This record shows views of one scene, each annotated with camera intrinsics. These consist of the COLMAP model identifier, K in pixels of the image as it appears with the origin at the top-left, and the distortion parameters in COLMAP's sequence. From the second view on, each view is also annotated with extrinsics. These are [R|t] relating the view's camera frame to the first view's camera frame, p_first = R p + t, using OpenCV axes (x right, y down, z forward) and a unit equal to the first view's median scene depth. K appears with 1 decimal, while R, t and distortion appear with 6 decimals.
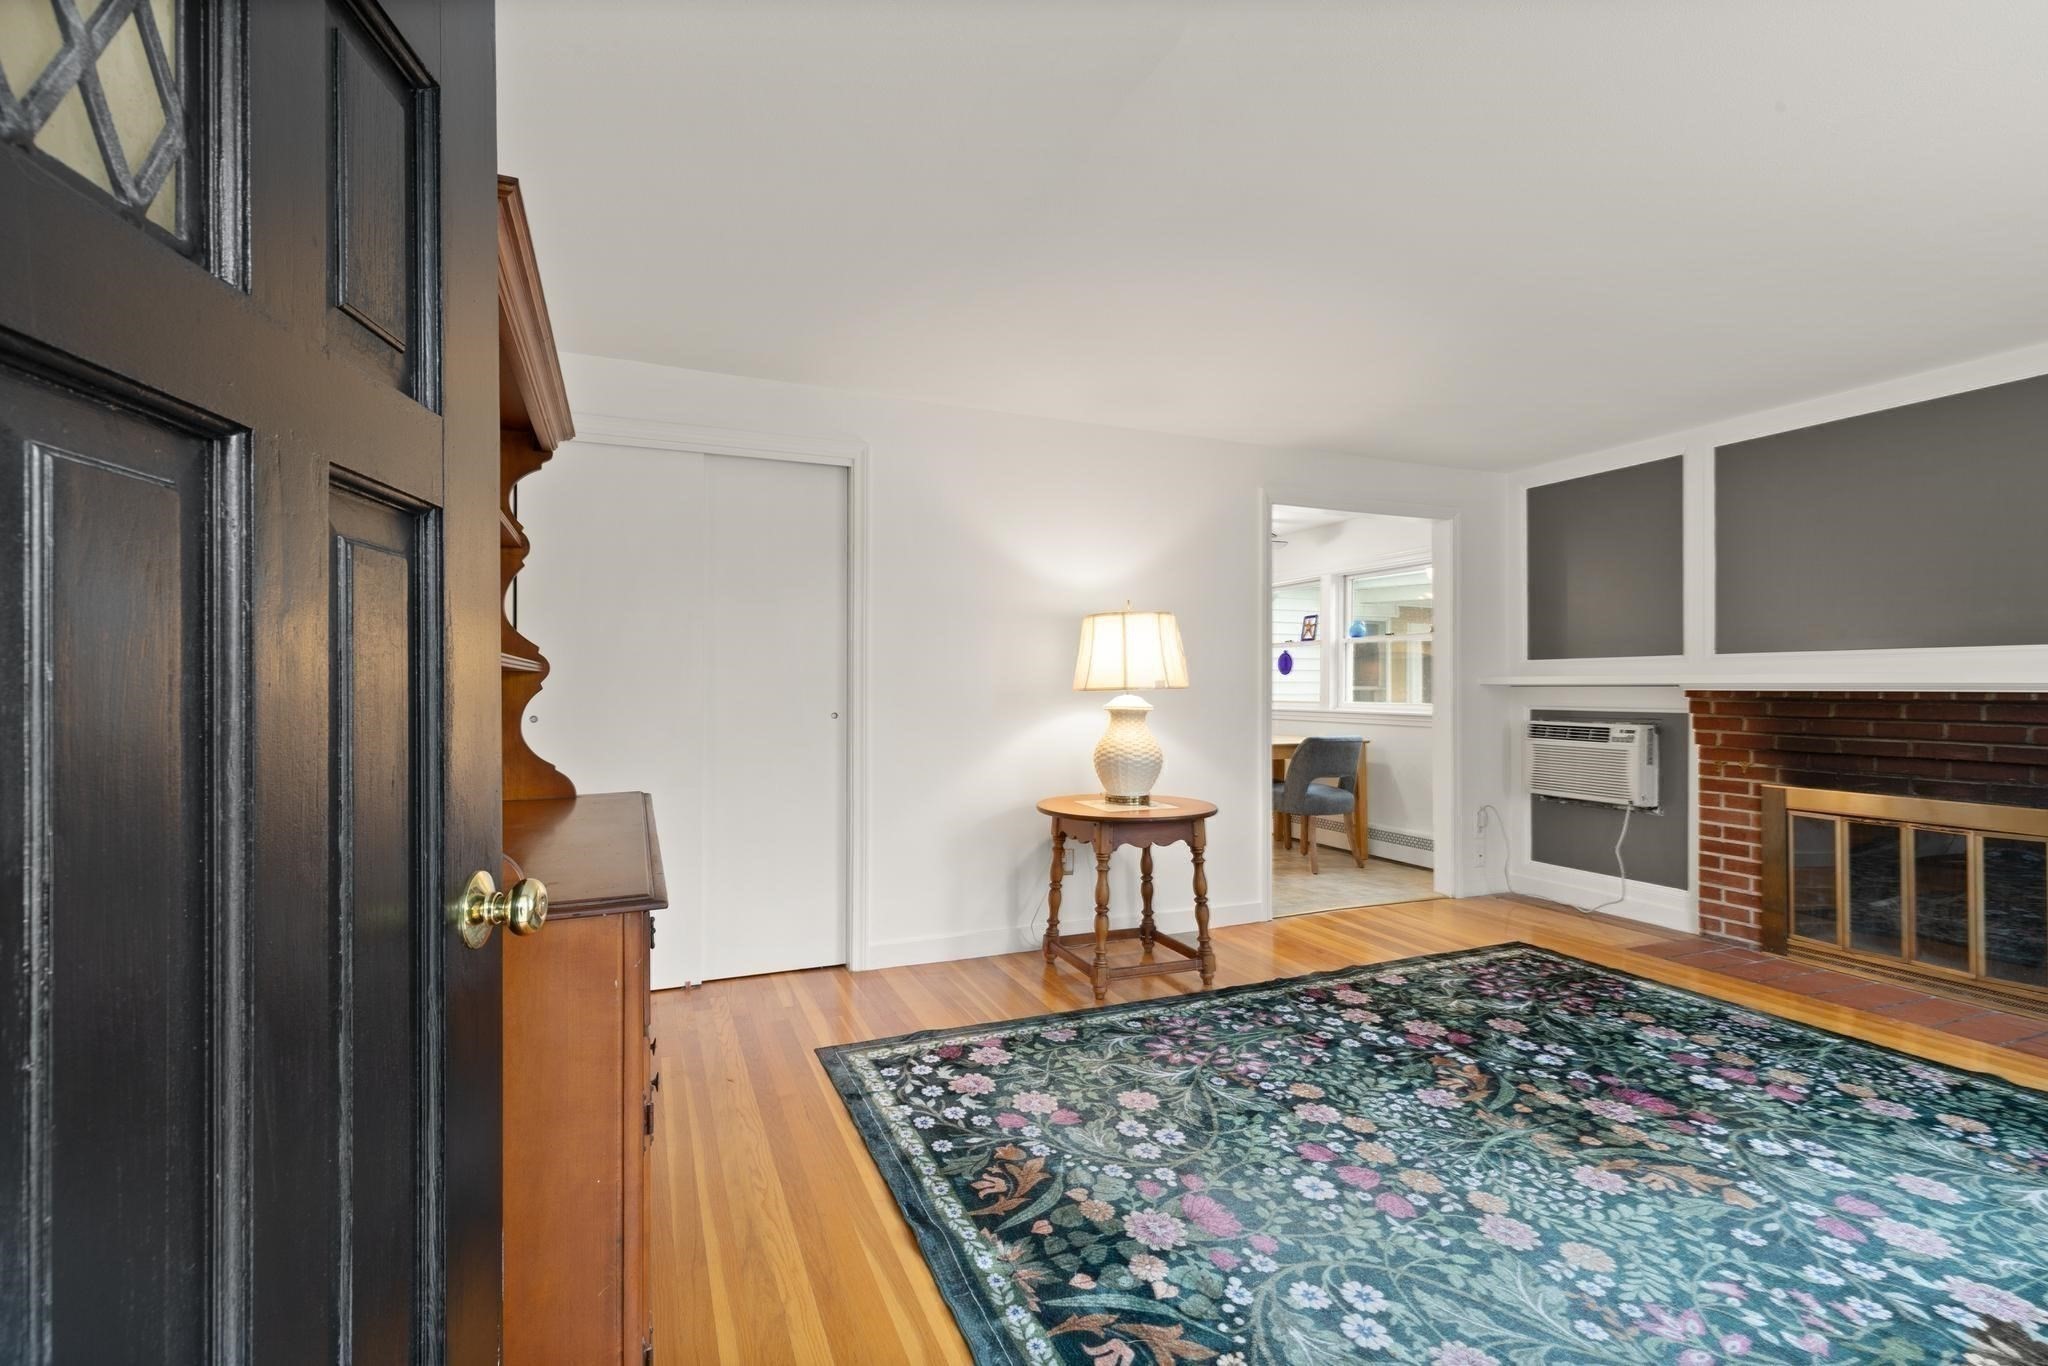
lens RADIAL K [[941.1, 0, 1035.7], [0, 941.1, 682.2], [0, 0, 1]] dist [0.006032, -0.000270]
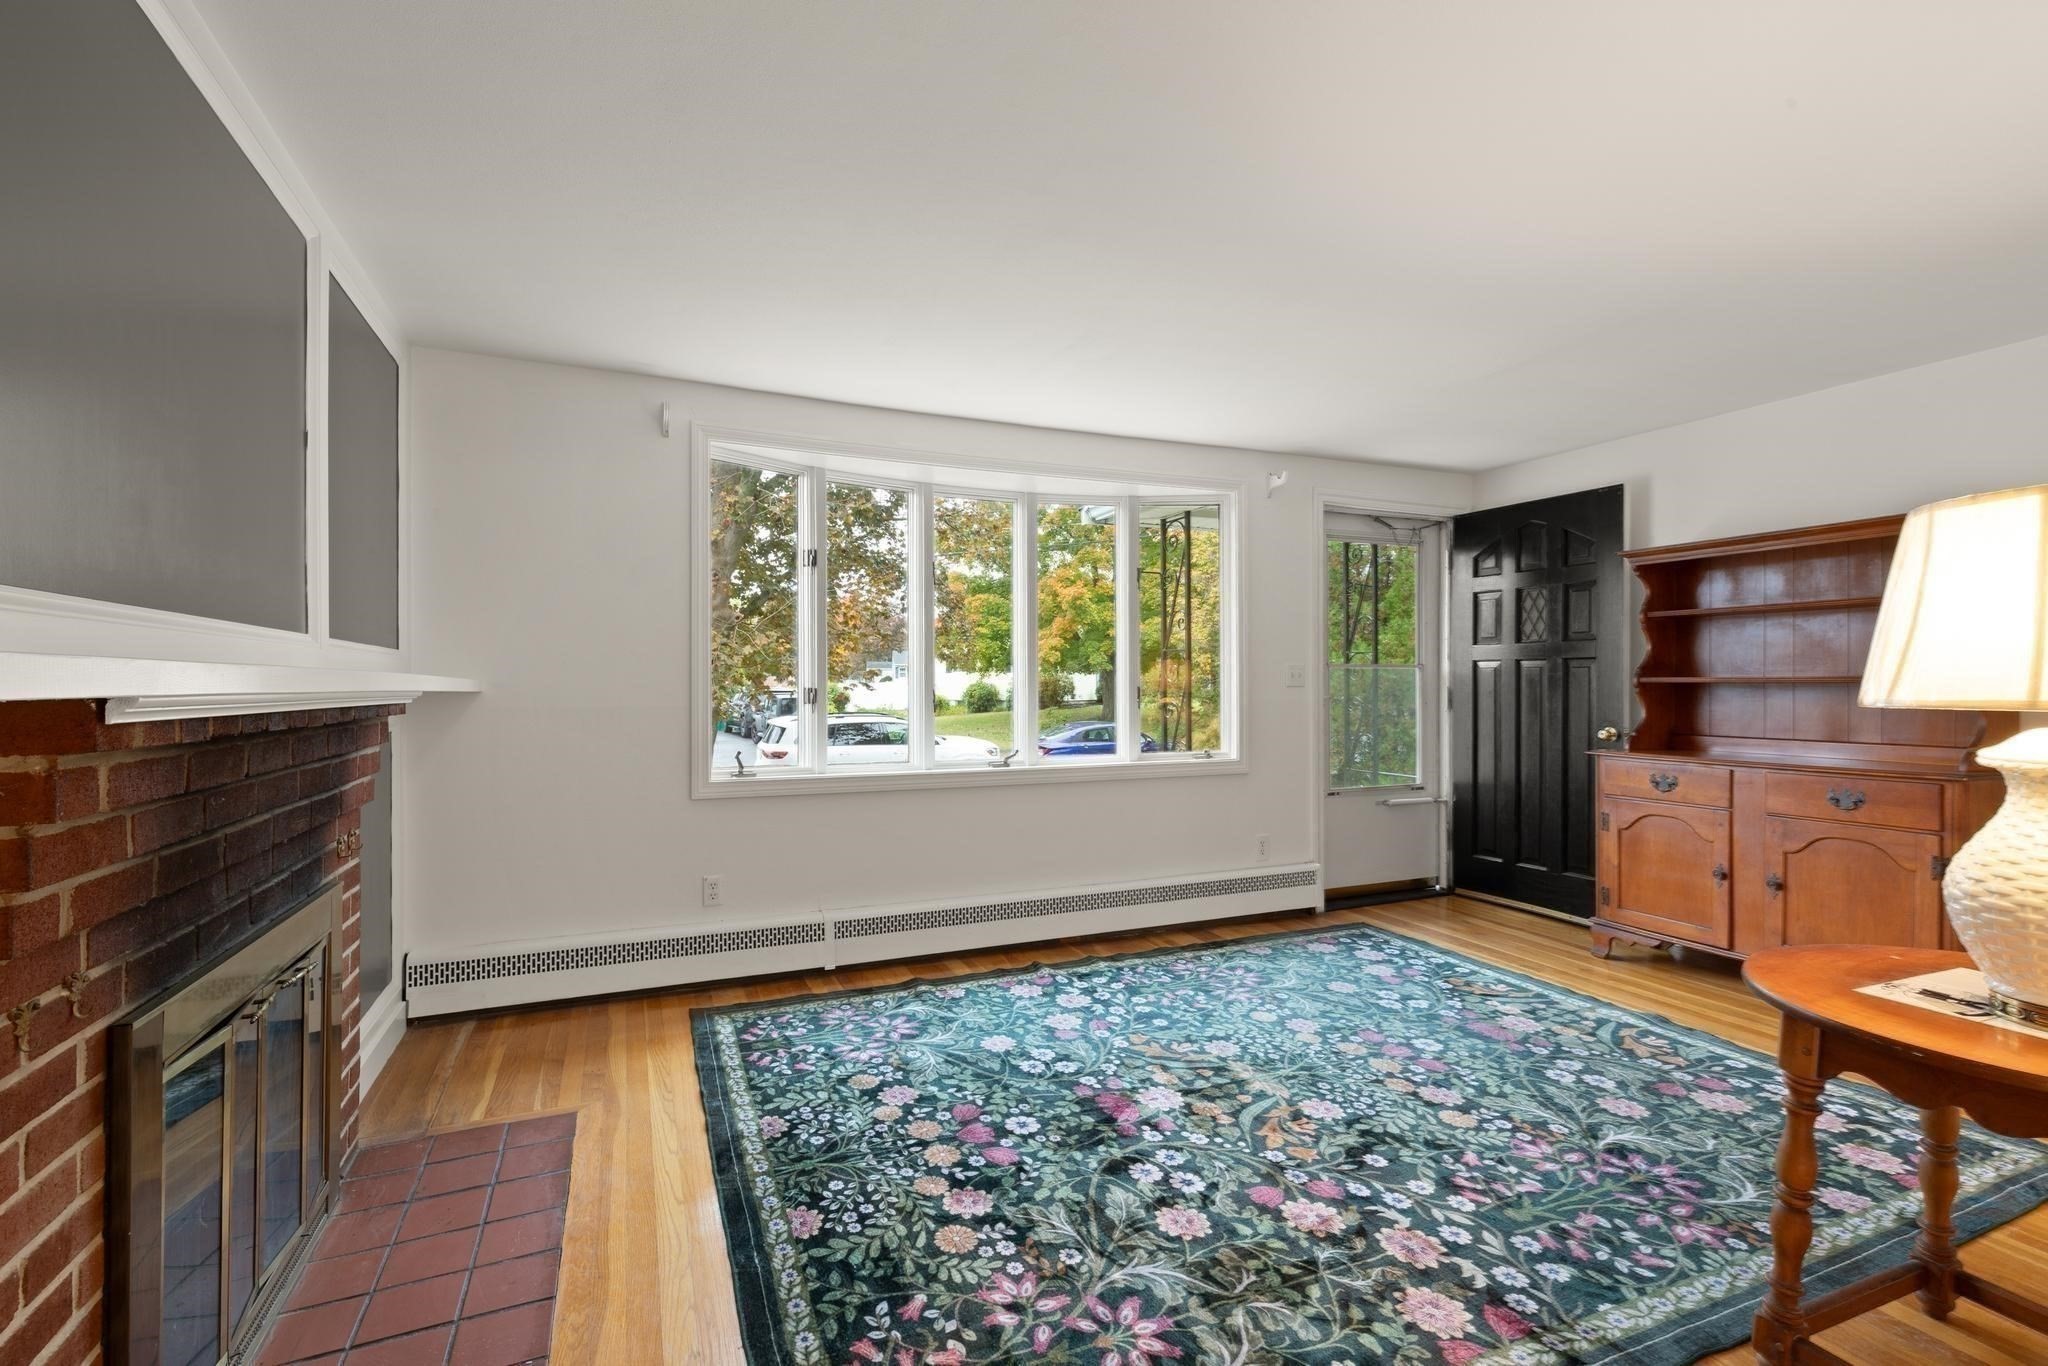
lens RADIAL K [[941.1, 0, 1036.7], [0, 941.1, 689.0], [0, 0, 1]] dist [0.006032, -0.000270]
pose [[-0.999996, -0.000988, 0.002741, 0.624984], [-0.000981, 0.999996, 0.002697, -0.002599], [-0.002743, 0.002694, -0.999993, 1.715783]]
